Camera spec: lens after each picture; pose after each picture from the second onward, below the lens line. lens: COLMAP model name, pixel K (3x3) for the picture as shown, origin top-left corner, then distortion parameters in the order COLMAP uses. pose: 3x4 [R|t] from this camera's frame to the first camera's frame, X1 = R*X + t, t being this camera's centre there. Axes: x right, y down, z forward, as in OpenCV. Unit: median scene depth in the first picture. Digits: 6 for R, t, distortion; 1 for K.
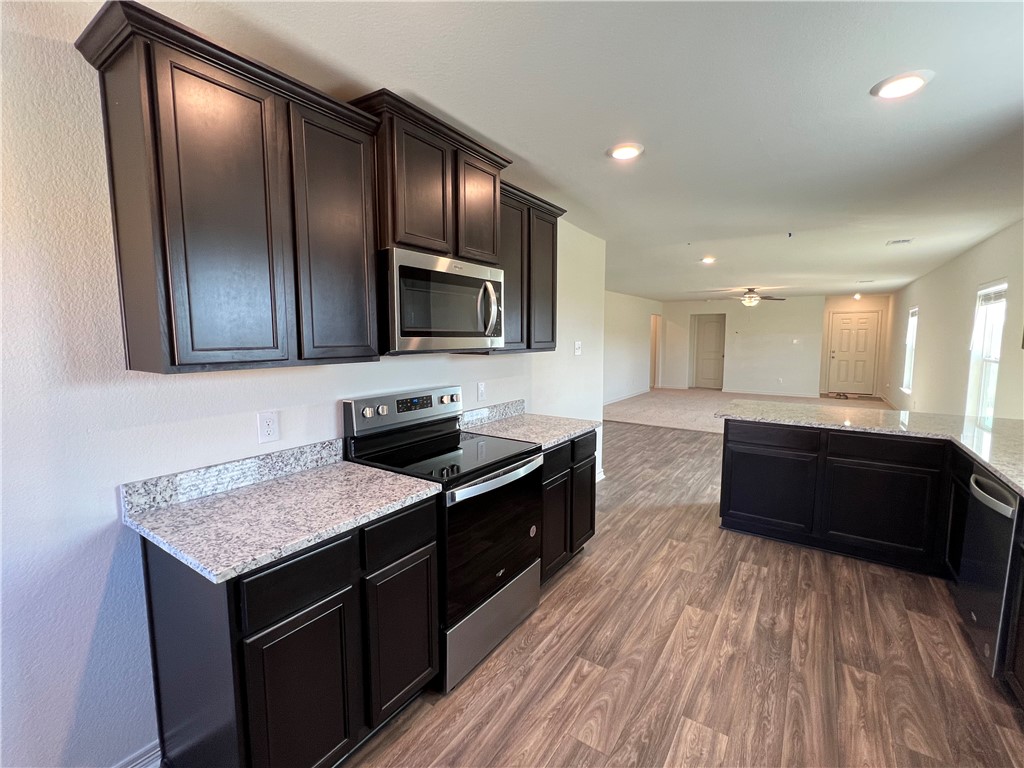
lens RADIAL K [[453.8, 0, 508.0], [0, 453.8, 382.5], [0, 0, 1]] dist [-0.000898, 0.000152]
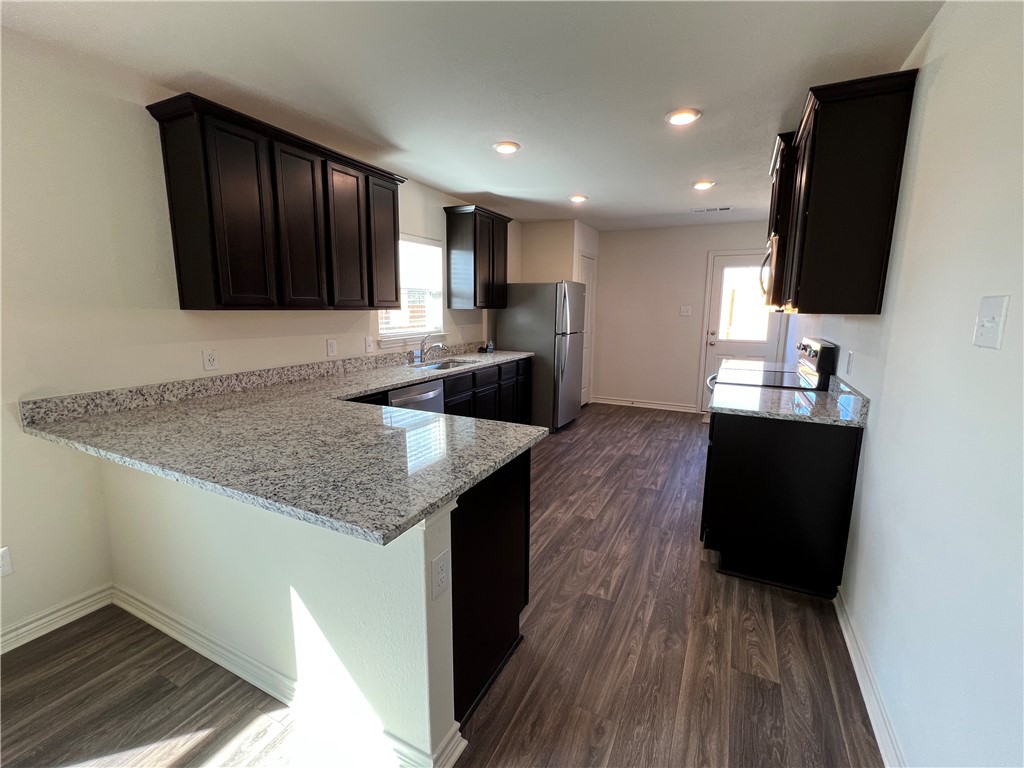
lens RADIAL K [[453.8, 0, 508.0], [0, 453.8, 382.5], [0, 0, 1]] dist [-0.000898, 0.000152]
pose [[-0.991147, 0.014804, -0.131942, 0.897881], [-0.020551, 0.964682, 0.262615, -0.202460], [0.131170, 0.263002, -0.955837, 2.346867]]
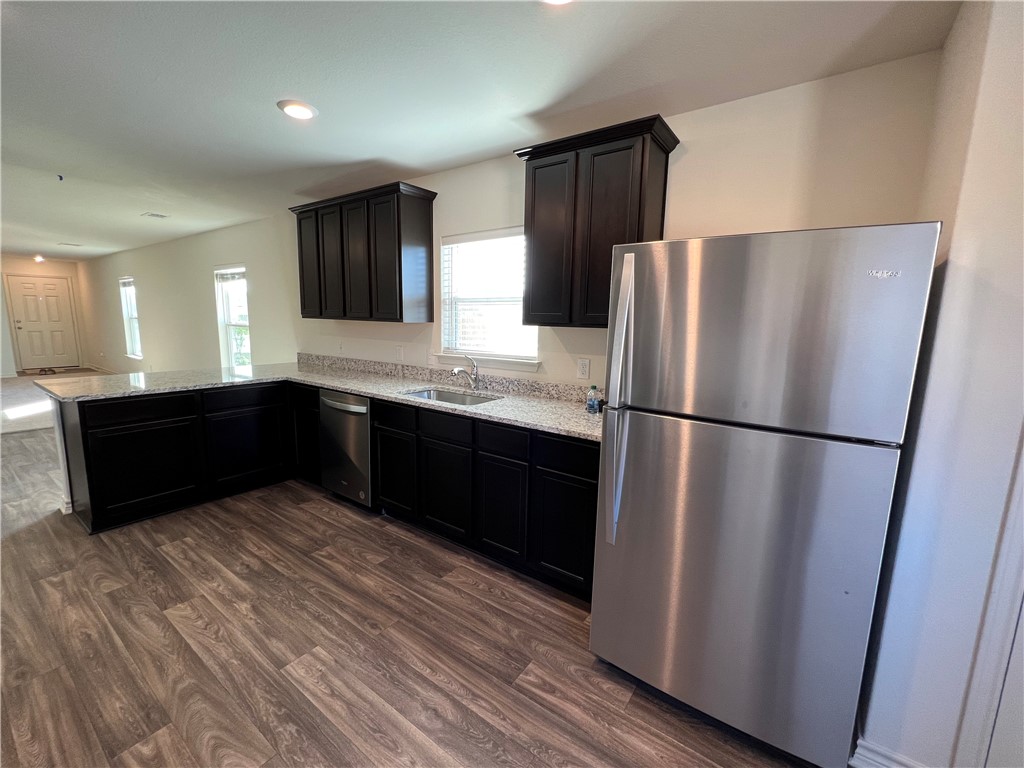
lens RADIAL K [[428.8, 0, 509.9], [0, 428.8, 382.0], [0, 0, 1]] dist [-0.001179, 0.000363]
pose [[0.026333, -0.149239, 0.988450, -0.379629], [0.078409, 0.986055, 0.146788, -0.008994], [-0.996573, 0.073638, 0.037668, 0.323226]]
